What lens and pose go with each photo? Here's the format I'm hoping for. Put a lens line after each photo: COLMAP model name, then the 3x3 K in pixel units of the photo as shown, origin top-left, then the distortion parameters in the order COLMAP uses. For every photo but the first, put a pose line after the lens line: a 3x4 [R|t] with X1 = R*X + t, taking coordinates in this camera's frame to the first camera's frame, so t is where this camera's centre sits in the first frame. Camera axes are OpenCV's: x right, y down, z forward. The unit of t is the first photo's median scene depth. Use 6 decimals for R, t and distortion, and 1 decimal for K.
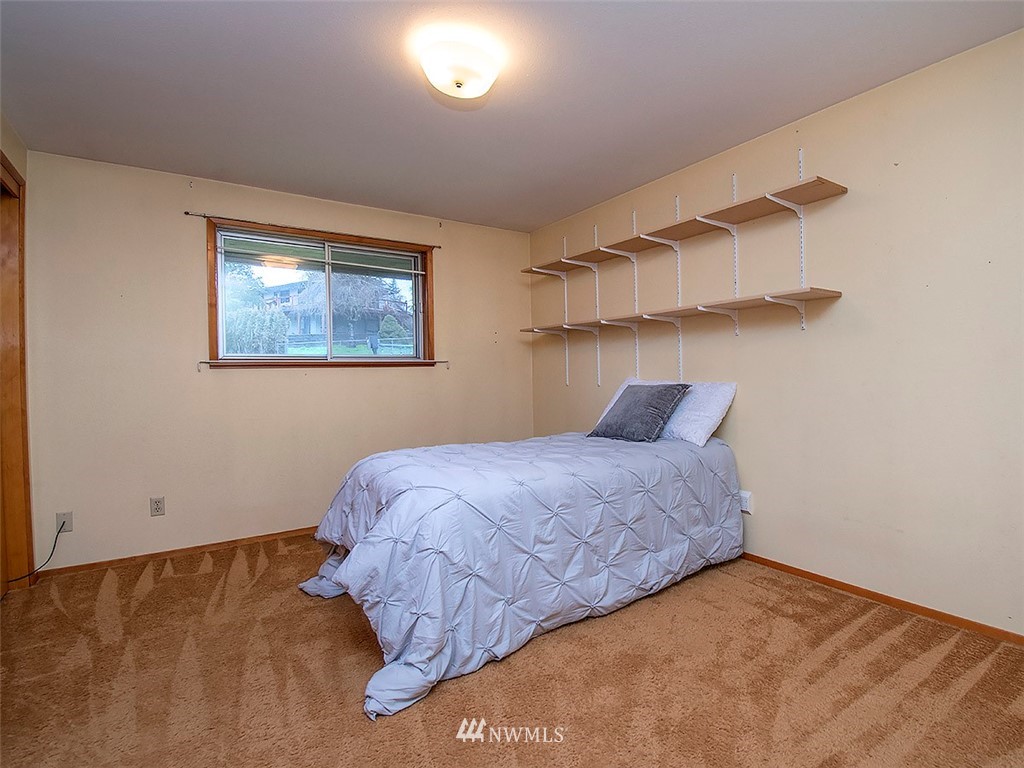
lens RADIAL K [[561.1, 0, 512.0], [0, 561.1, 384.0], [0, 0, 1]] dist [-0.003631, -0.001515]
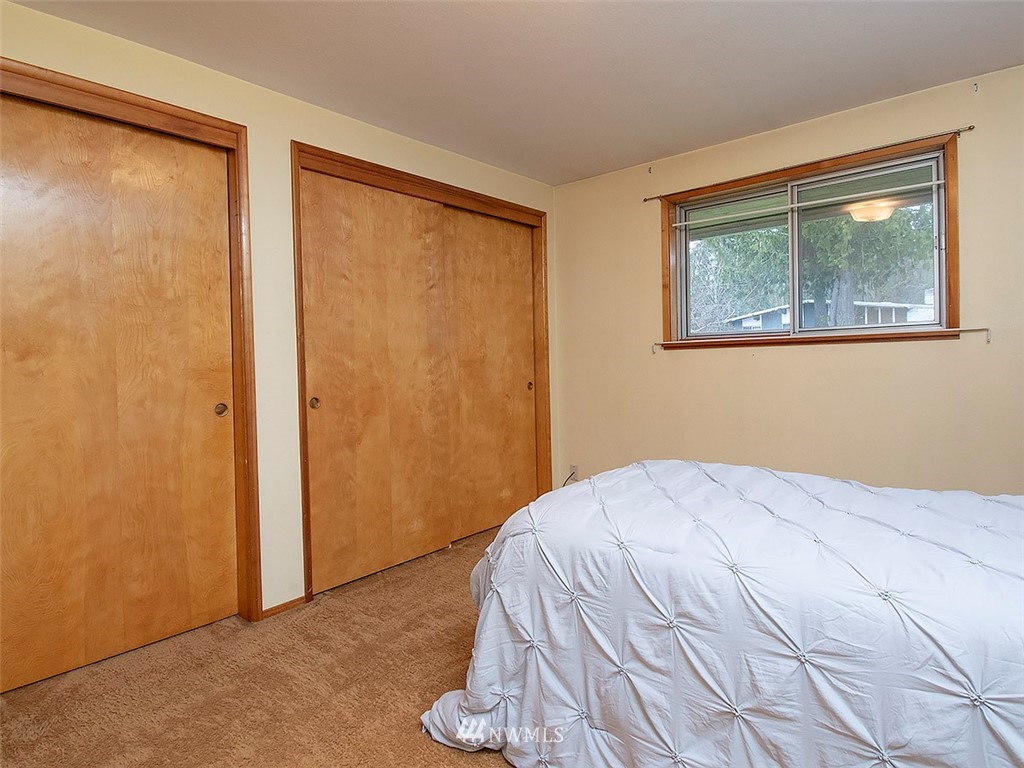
lens RADIAL K [[561.1, 0, 512.0], [0, 561.1, 384.0], [0, 0, 1]] dist [-0.003631, -0.001515]
pose [[0.274858, 0.043114, -0.960518, 0.311799], [-0.000698, 0.999003, 0.044642, -0.010422], [0.961485, -0.011600, 0.274614, 0.417481]]
